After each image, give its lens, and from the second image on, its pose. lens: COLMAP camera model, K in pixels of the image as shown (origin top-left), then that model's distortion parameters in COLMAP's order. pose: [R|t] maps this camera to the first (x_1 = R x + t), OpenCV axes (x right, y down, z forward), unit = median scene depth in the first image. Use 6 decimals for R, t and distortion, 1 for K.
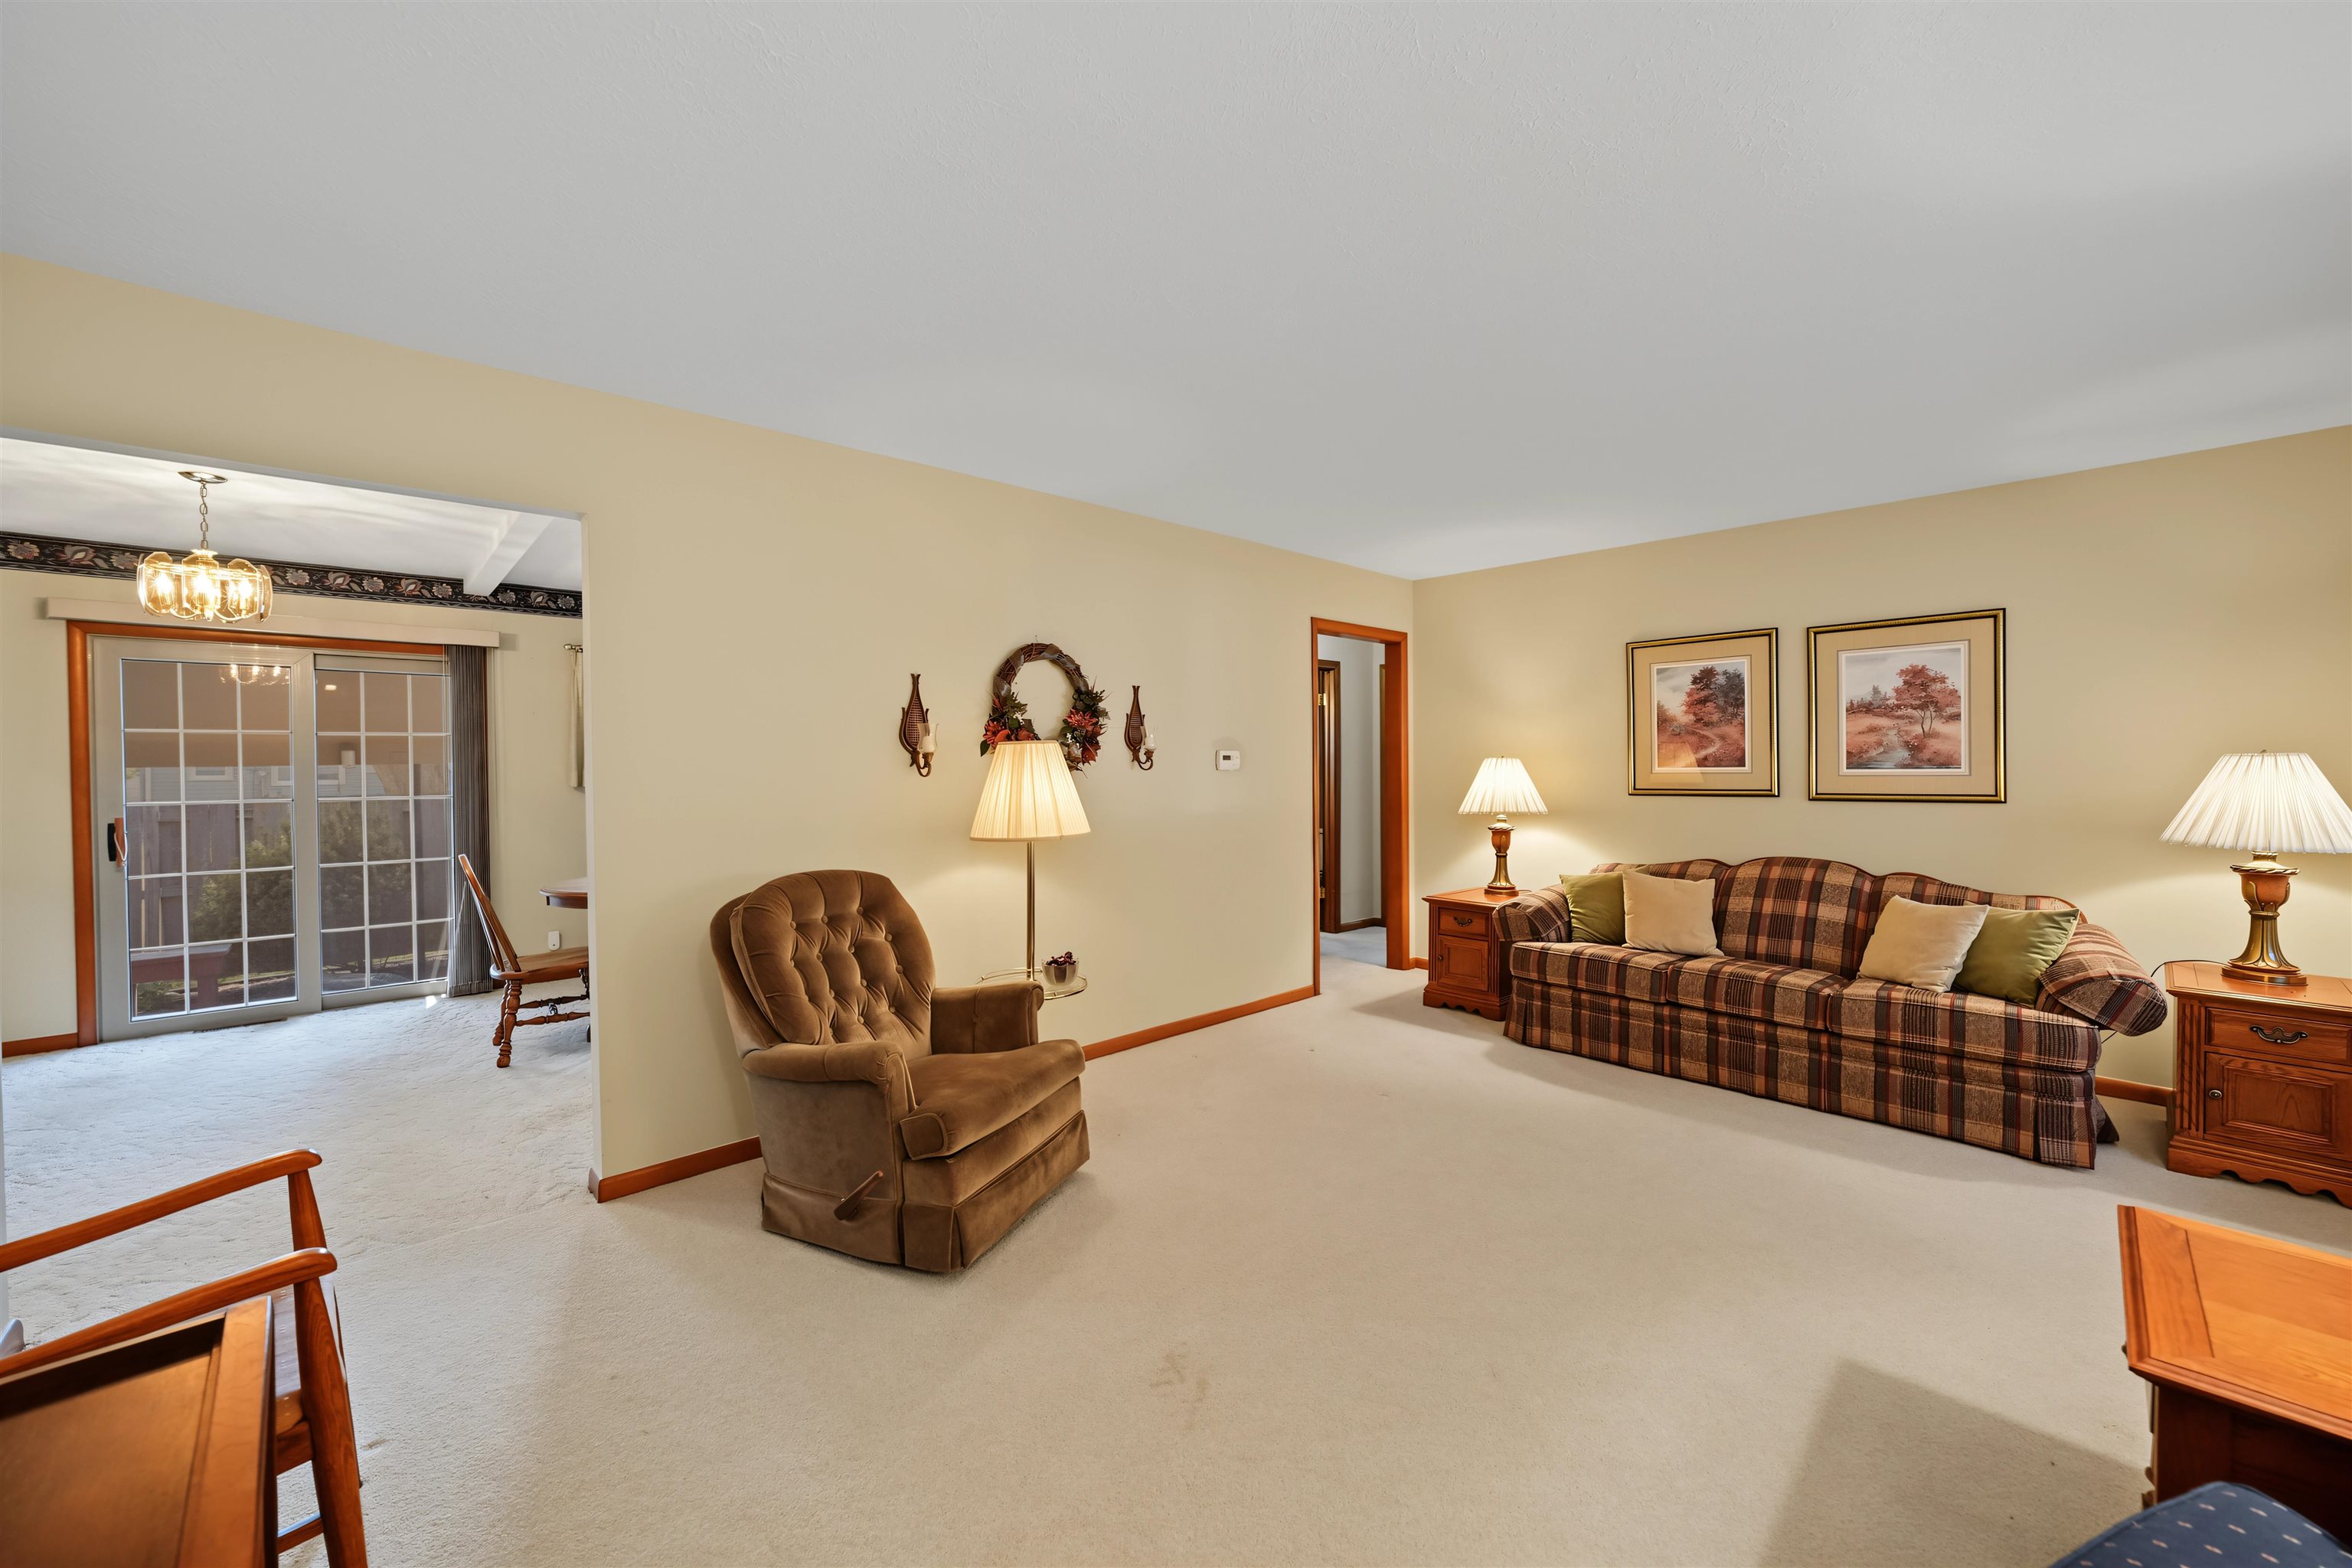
lens RADIAL K [[918.6, 0, 1177.3], [0, 918.6, 777.4], [0, 0, 1]] dist [-0.020320, 0.007429]
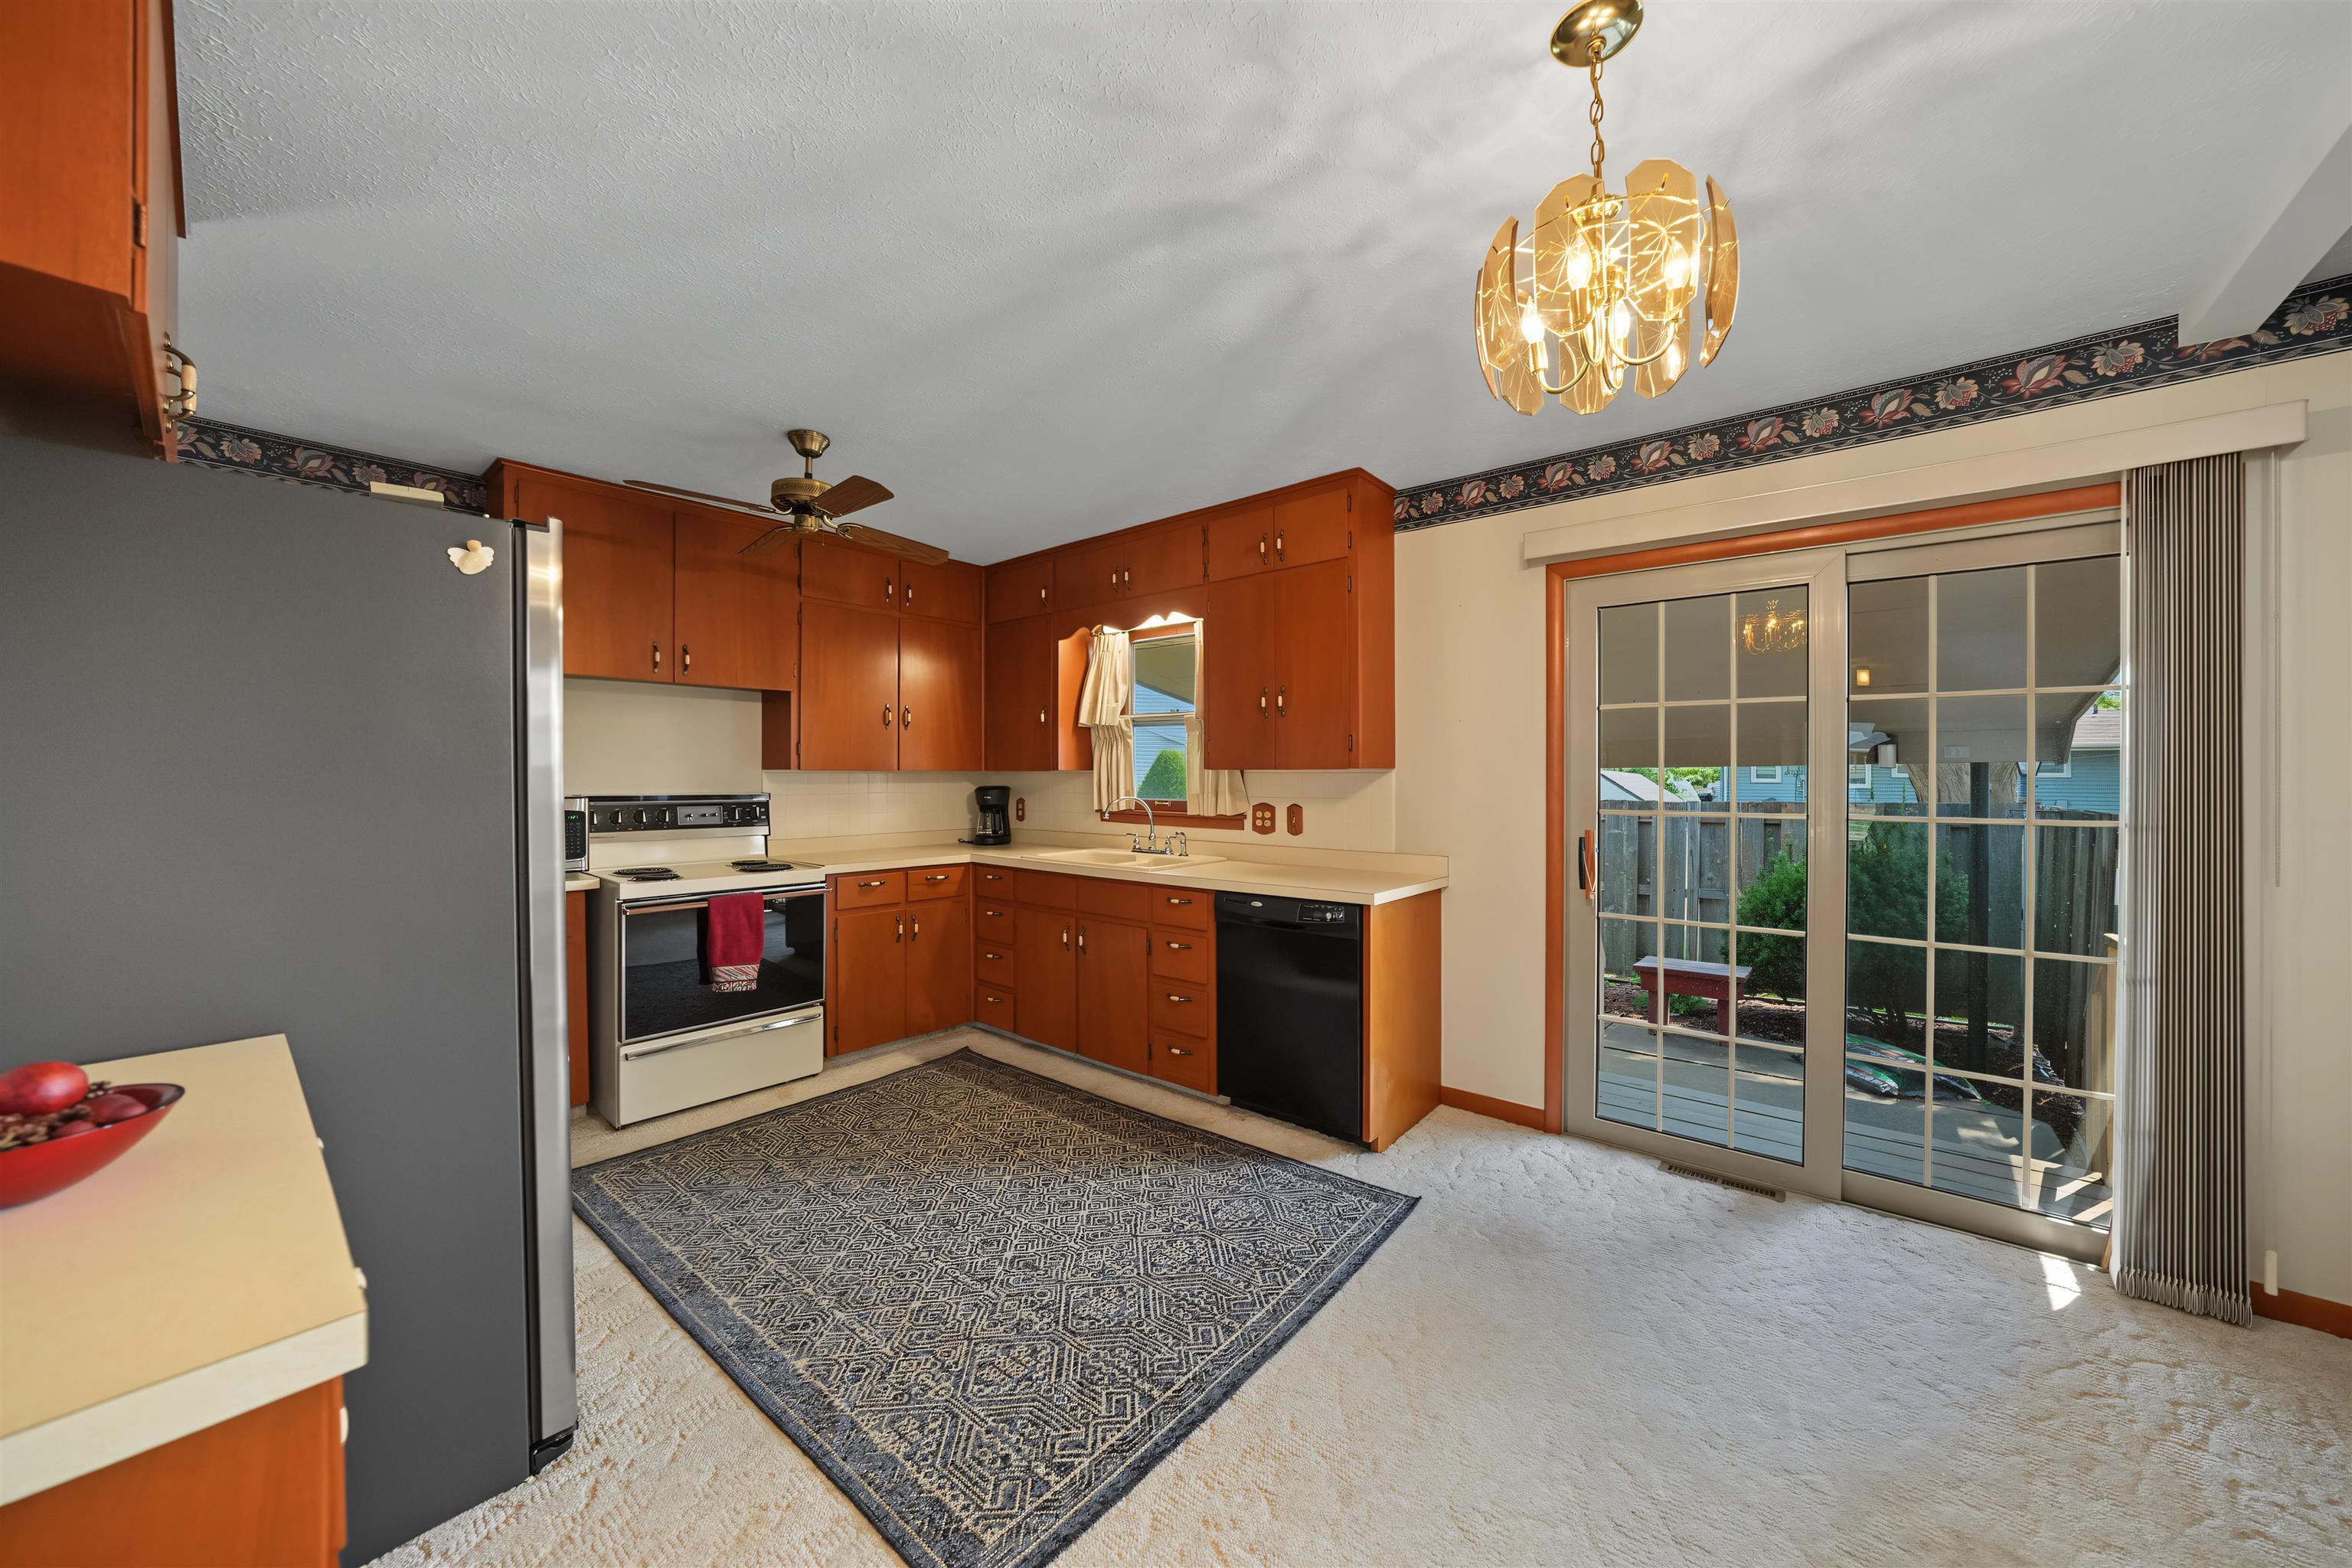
lens RADIAL K [[822.6, 0, 1181.1], [0, 822.6, 777.1], [0, 0, 1]] dist [-0.028918, 0.006564]
pose [[0.122799, 0.010619, -0.992375, -0.633629], [-0.017240, 0.999815, 0.008565, 0.003173], [0.992282, 0.016056, 0.122959, 0.668148]]
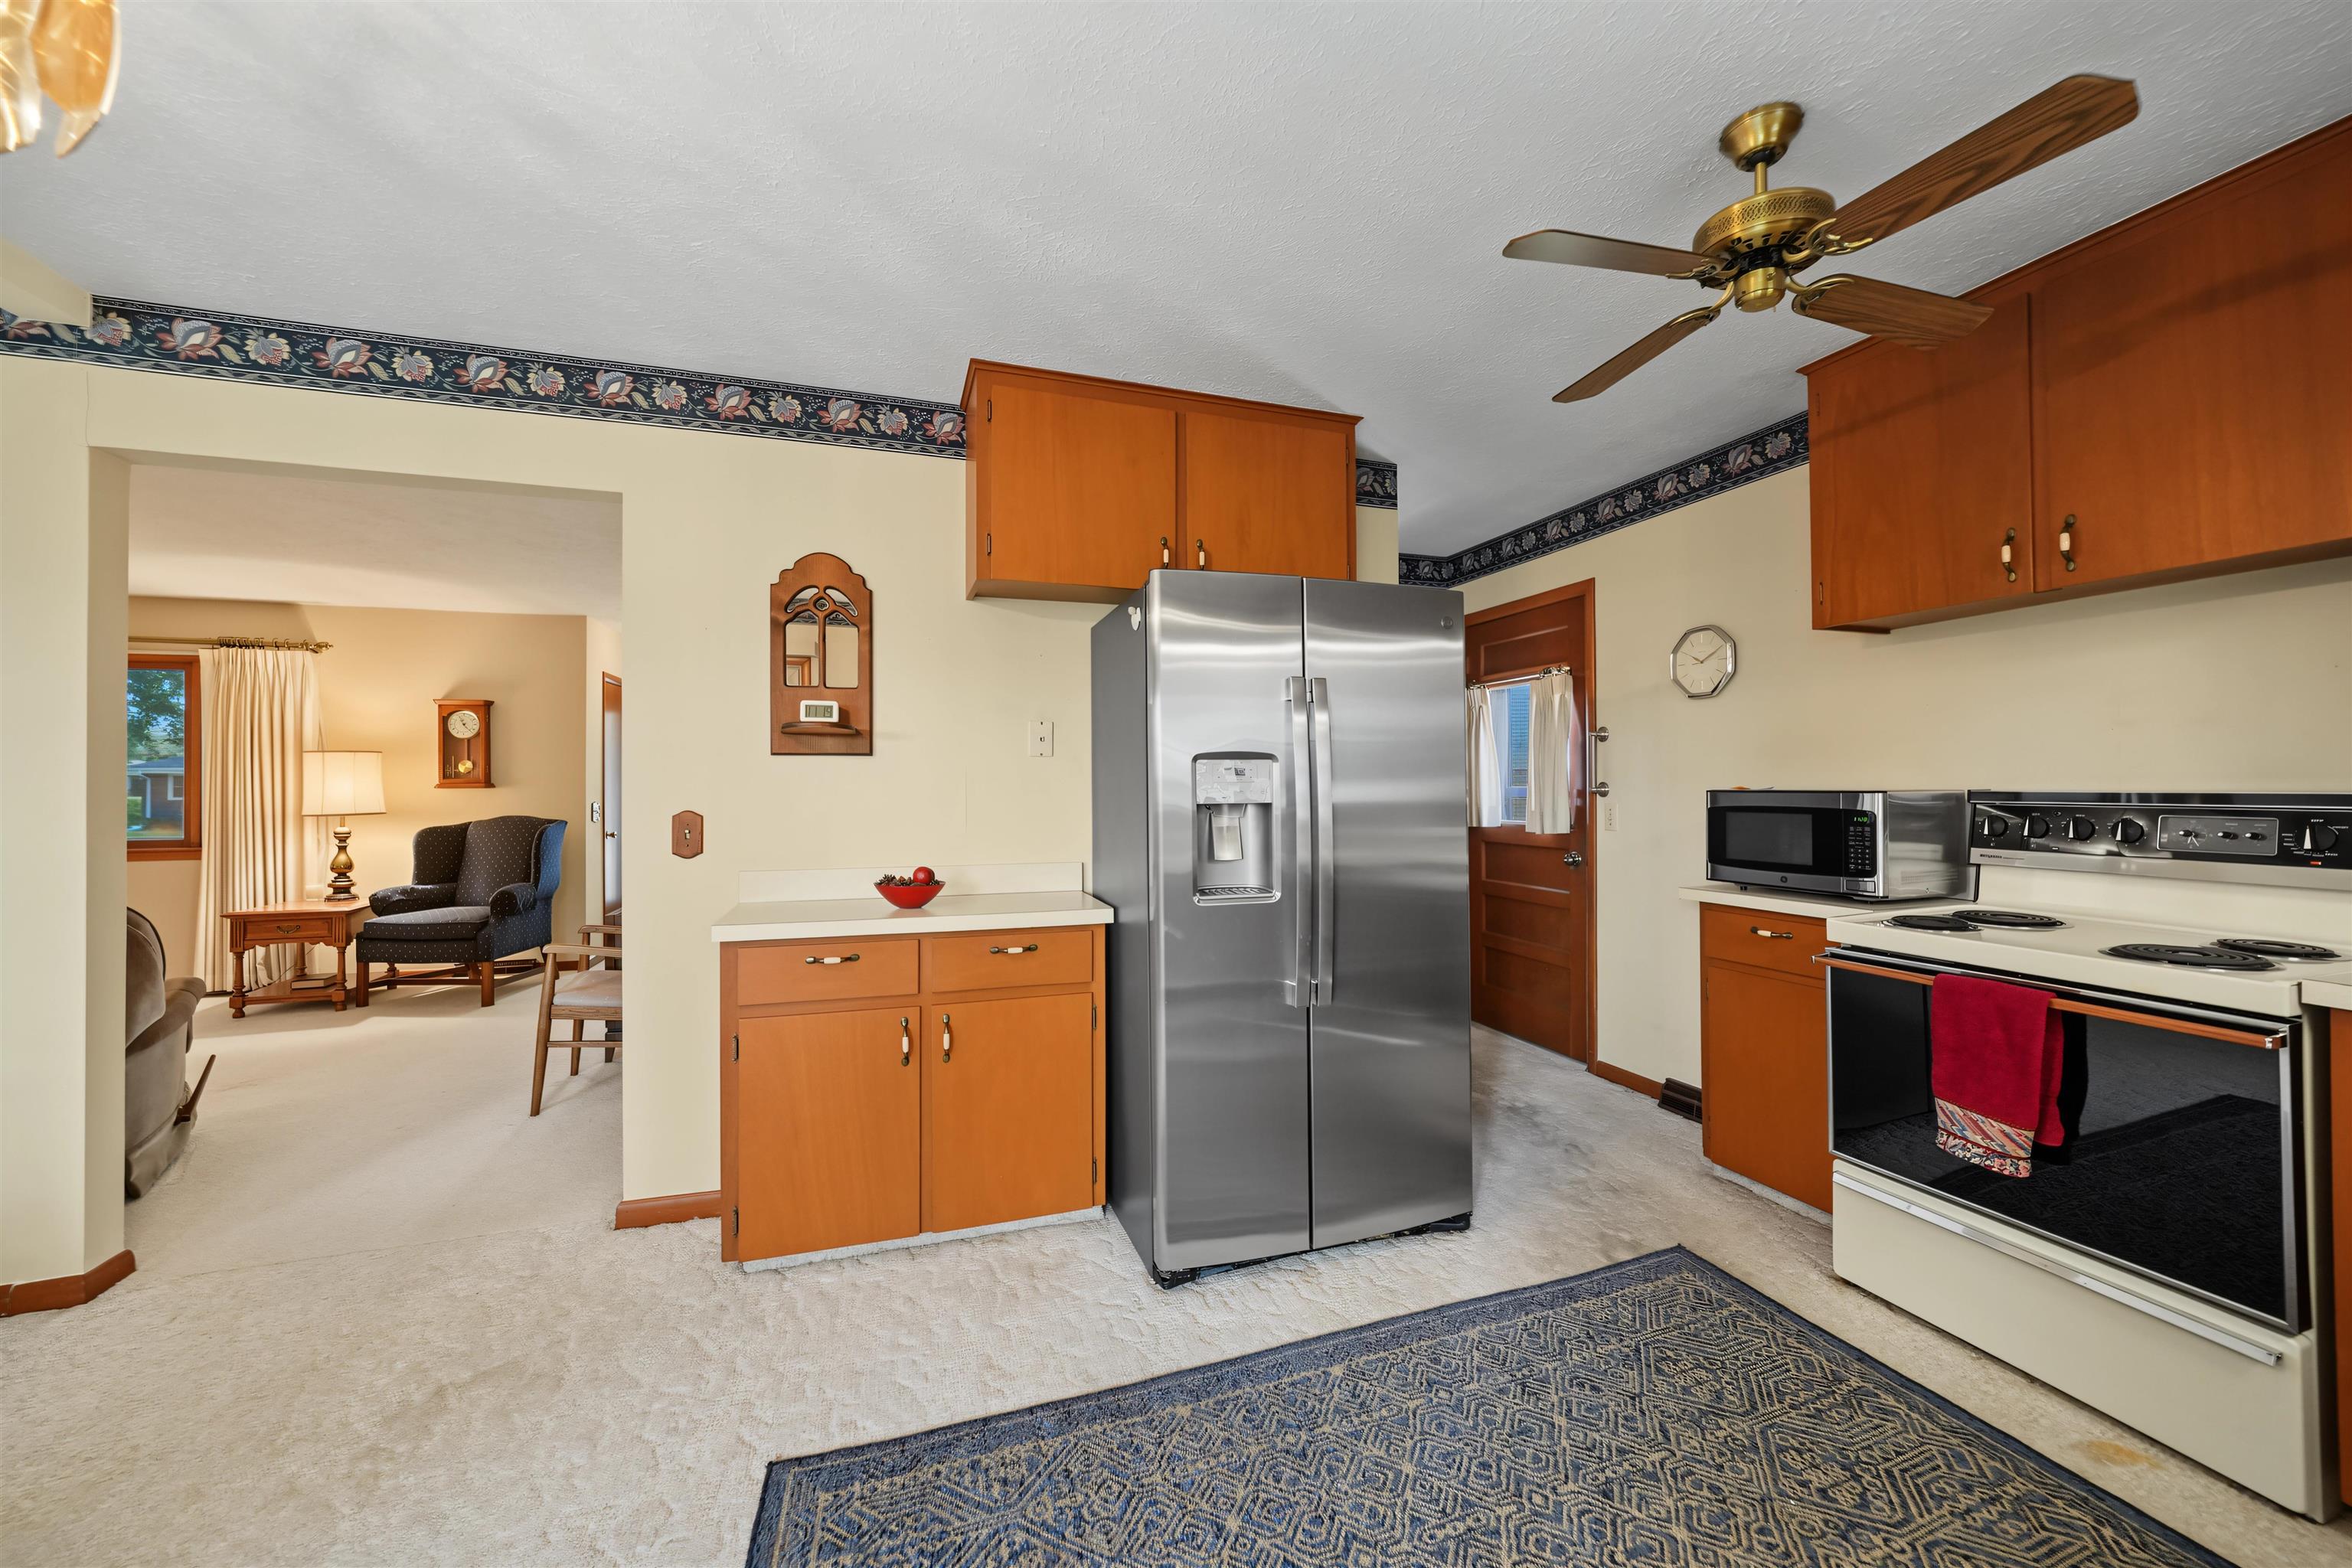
lens RADIAL K [[891.2, 0, 1187.3], [0, 891.2, 776.9], [0, 0, 1]] dist [-0.020870, 0.006552]
pose [[-0.911933, 0.019232, 0.409889, -1.283657], [0.021442, 0.999770, 0.000797, 0.018571], [-0.409779, 0.009515, -0.912135, 0.916160]]
